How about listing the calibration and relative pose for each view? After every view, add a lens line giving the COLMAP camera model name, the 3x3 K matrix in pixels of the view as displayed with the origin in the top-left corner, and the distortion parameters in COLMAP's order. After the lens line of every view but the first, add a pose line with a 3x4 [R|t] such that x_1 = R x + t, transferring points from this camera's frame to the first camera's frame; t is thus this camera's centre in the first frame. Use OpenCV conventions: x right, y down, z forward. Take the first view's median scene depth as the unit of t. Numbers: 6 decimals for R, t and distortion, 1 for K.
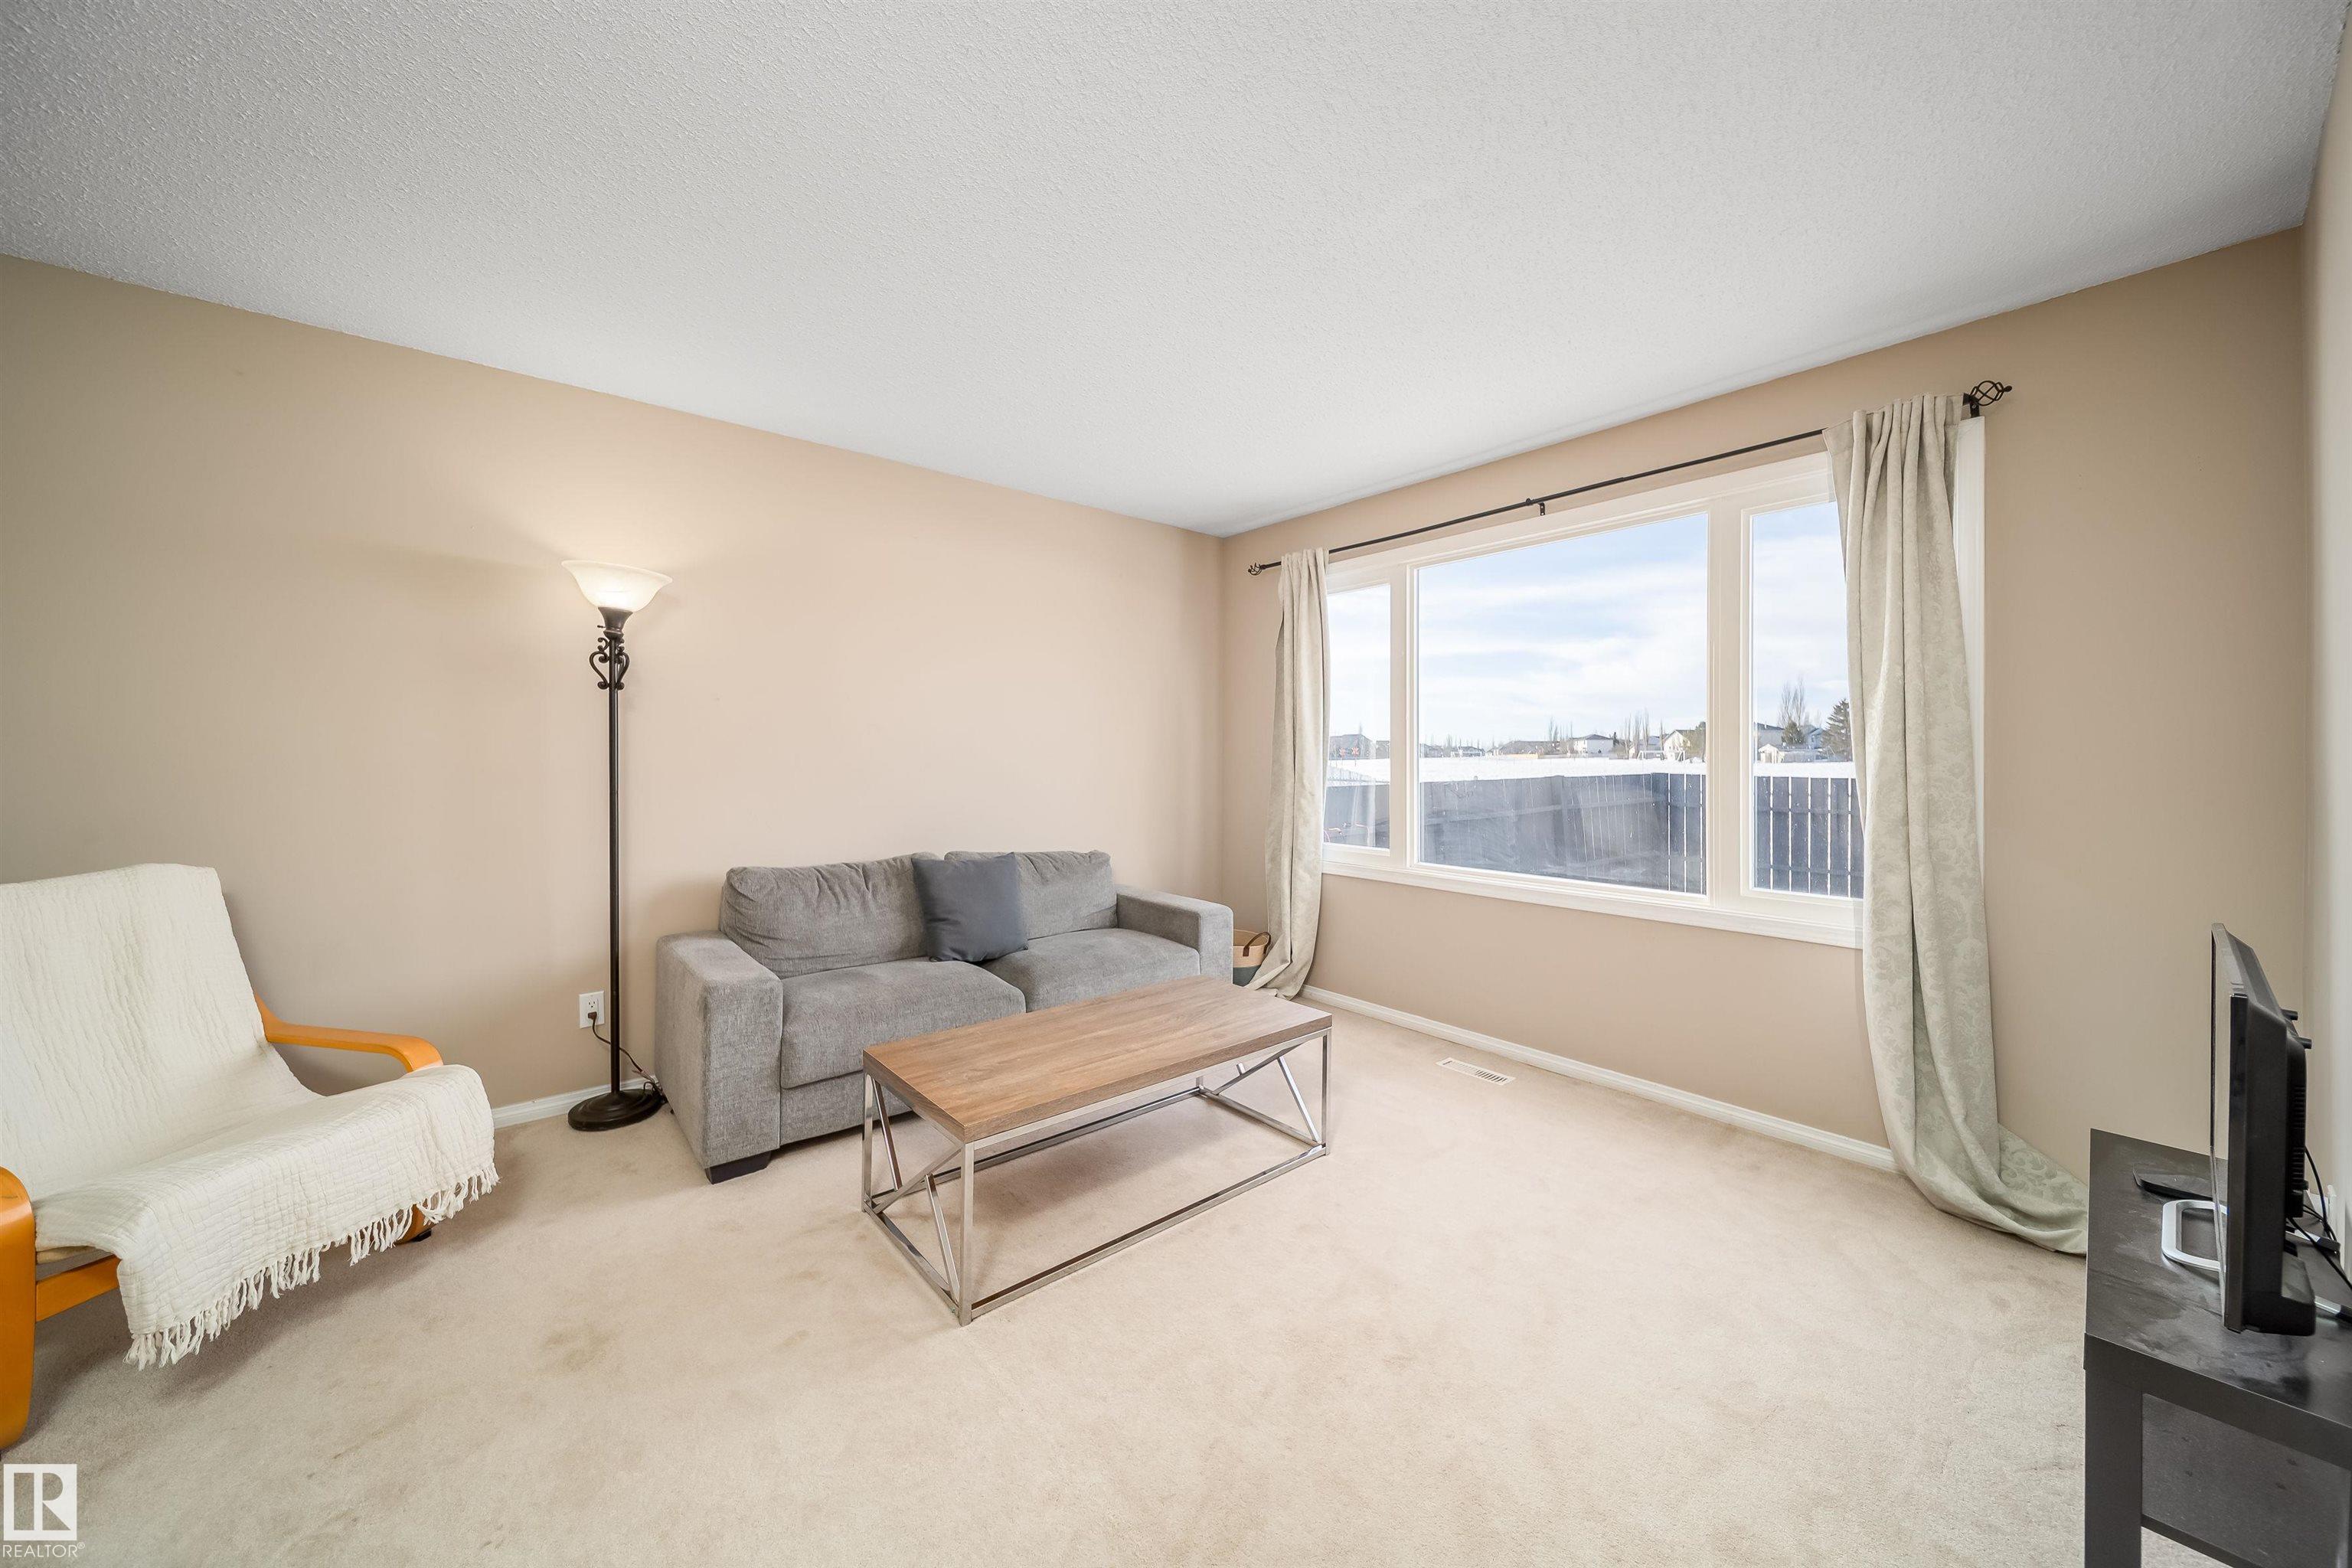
lens RADIAL K [[852.4, 0, 1173.3], [0, 852.4, 762.1], [0, 0, 1]] dist [-0.005680, -0.000238]
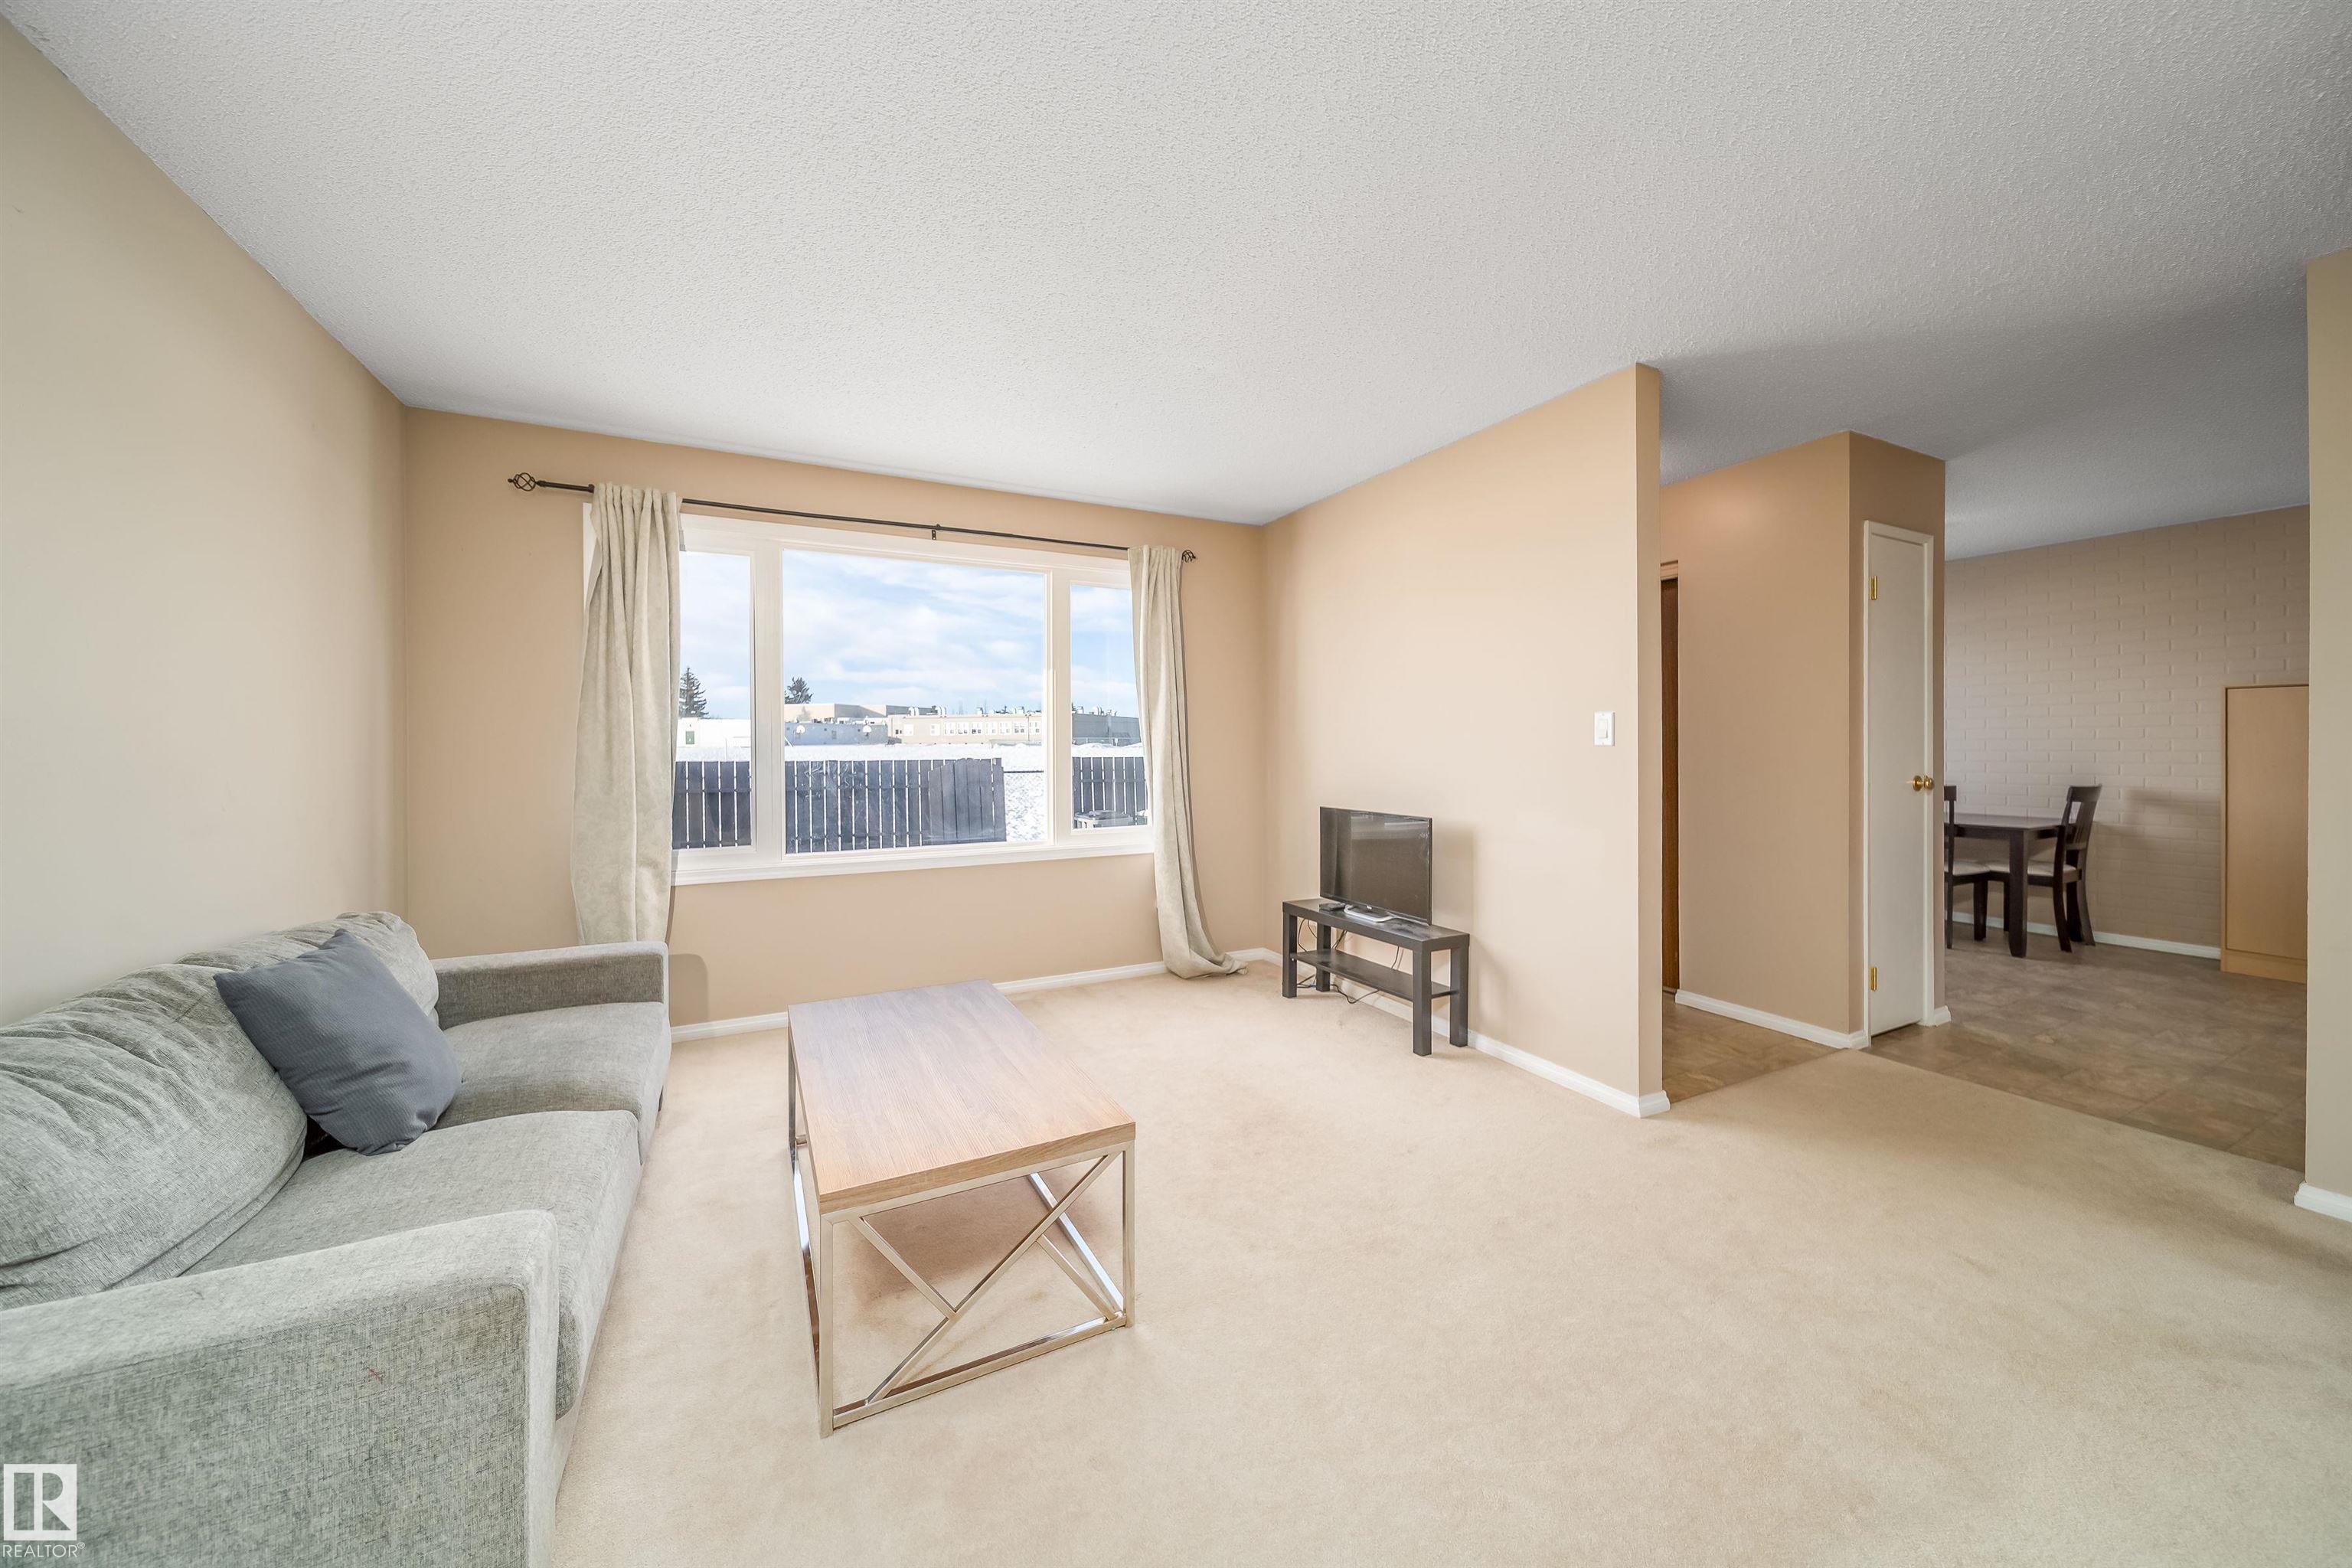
lens RADIAL K [[852.4, 0, 1173.3], [0, 852.4, 762.1], [0, 0, 1]] dist [-0.005680, -0.000238]
pose [[0.192211, -0.019855, 0.981153, -0.677904], [0.006692, 0.999799, 0.018921, -0.000966], [-0.981331, 0.002929, 0.192305, 0.450440]]
